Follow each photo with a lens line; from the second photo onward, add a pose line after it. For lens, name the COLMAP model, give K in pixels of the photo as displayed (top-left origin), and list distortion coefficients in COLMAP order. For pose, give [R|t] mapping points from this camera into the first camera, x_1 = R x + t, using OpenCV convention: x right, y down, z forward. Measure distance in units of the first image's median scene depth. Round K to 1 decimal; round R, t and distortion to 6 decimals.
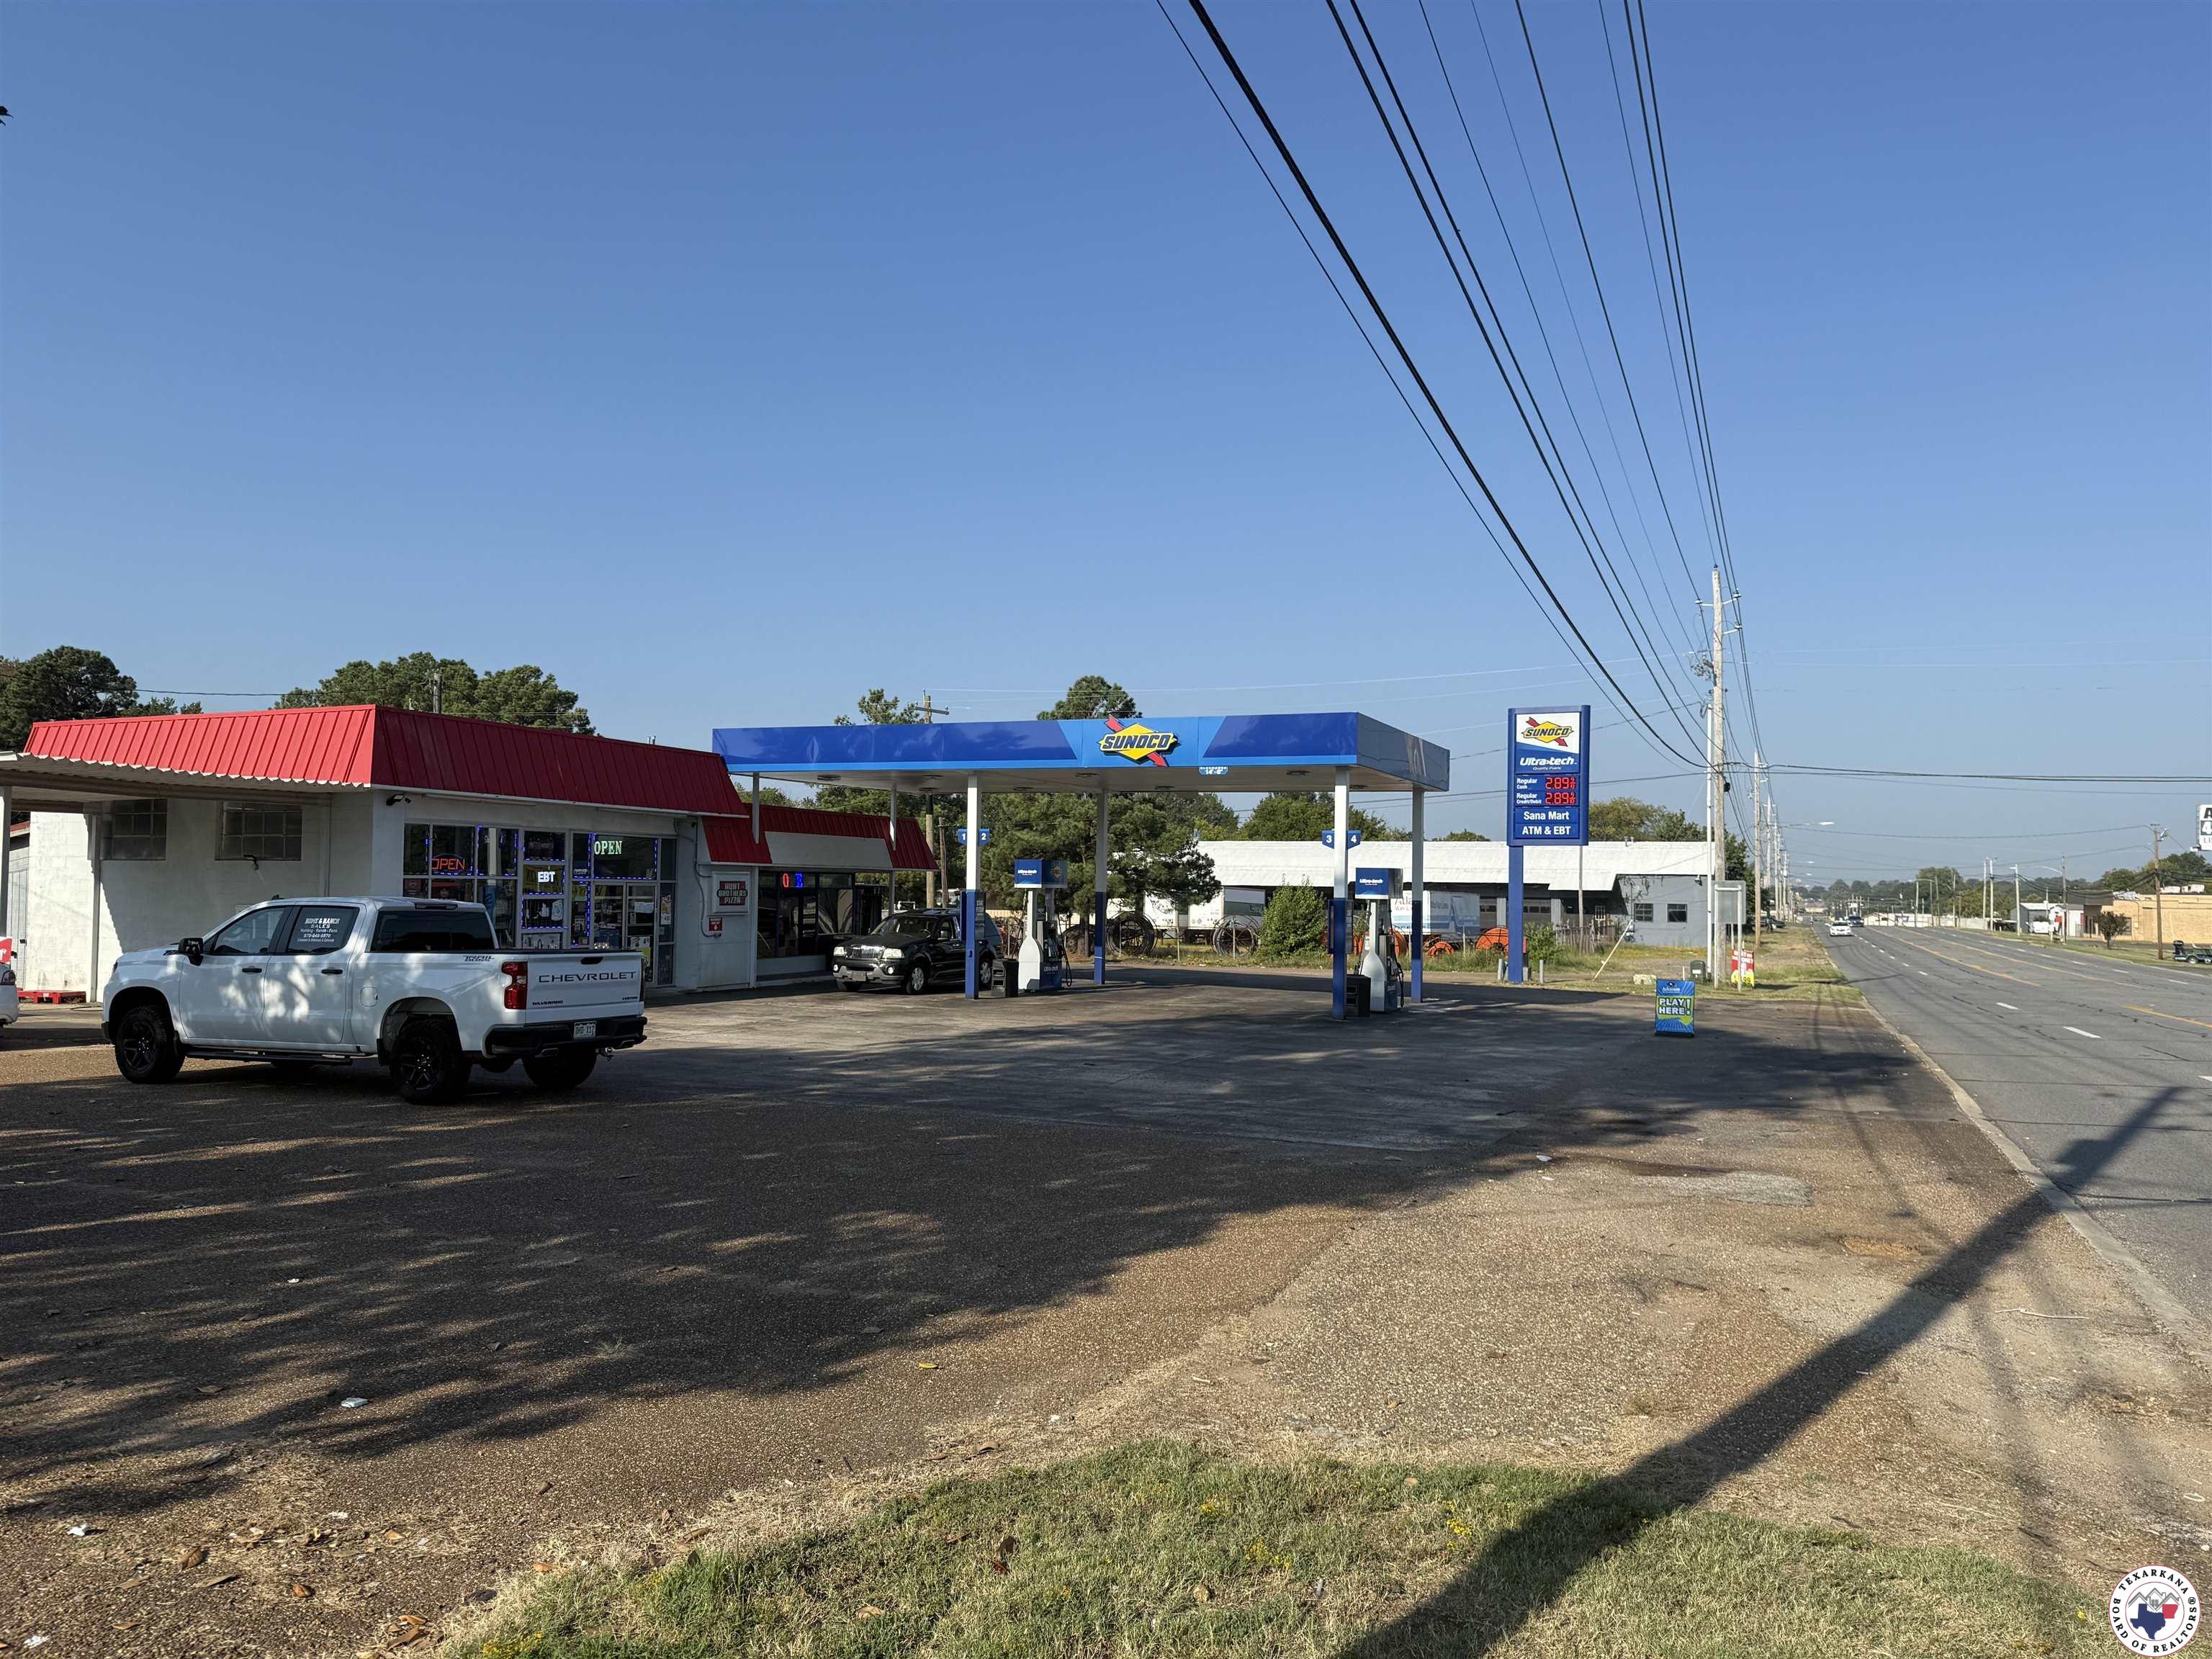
lens RADIAL K [[1539.2, 0, 1068.9], [0, 1539.2, 828.4], [0, 0, 1]] dist [0.077685, -0.115789]
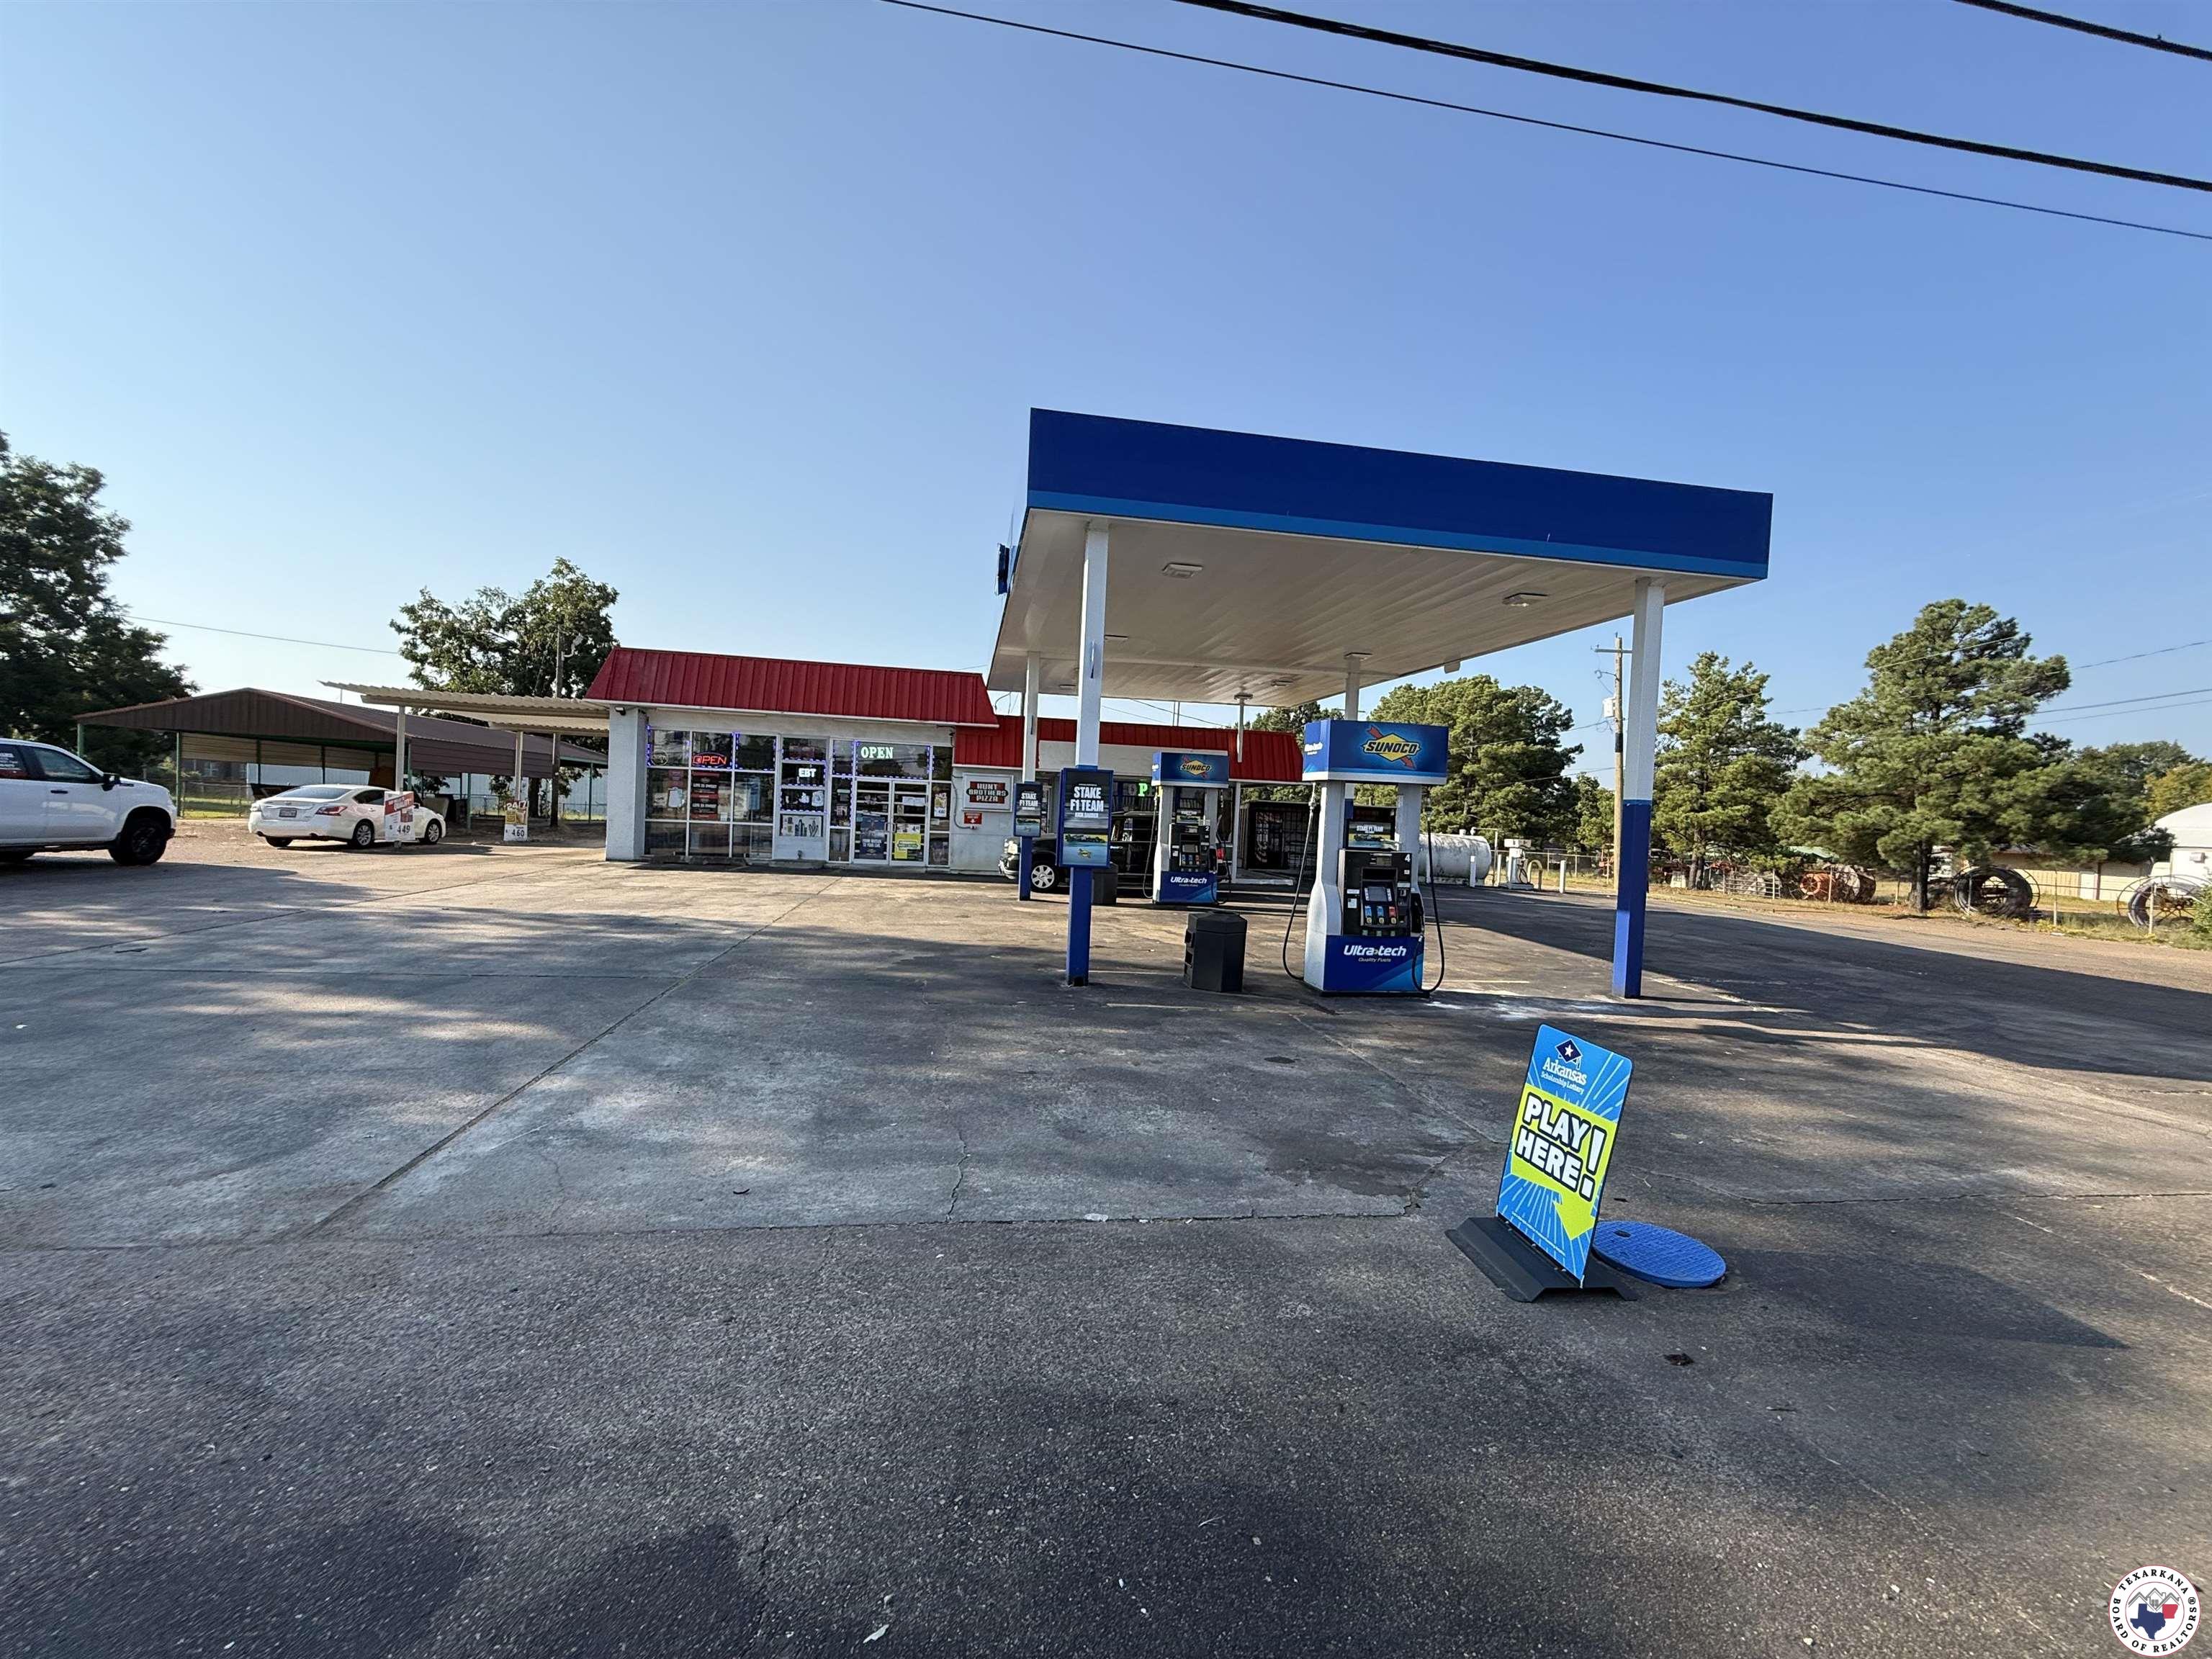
lens RADIAL K [[876.7, 0, 1106.0], [0, 876.7, 829.5], [0, 0, 1]] dist [-0.002739, 0.000077]
pose [[0.552335, 0.027500, -0.833169, 0.375893], [-0.005761, 0.999558, 0.029172, 0.049168], [0.833602, -0.011312, 0.552249, 0.697484]]
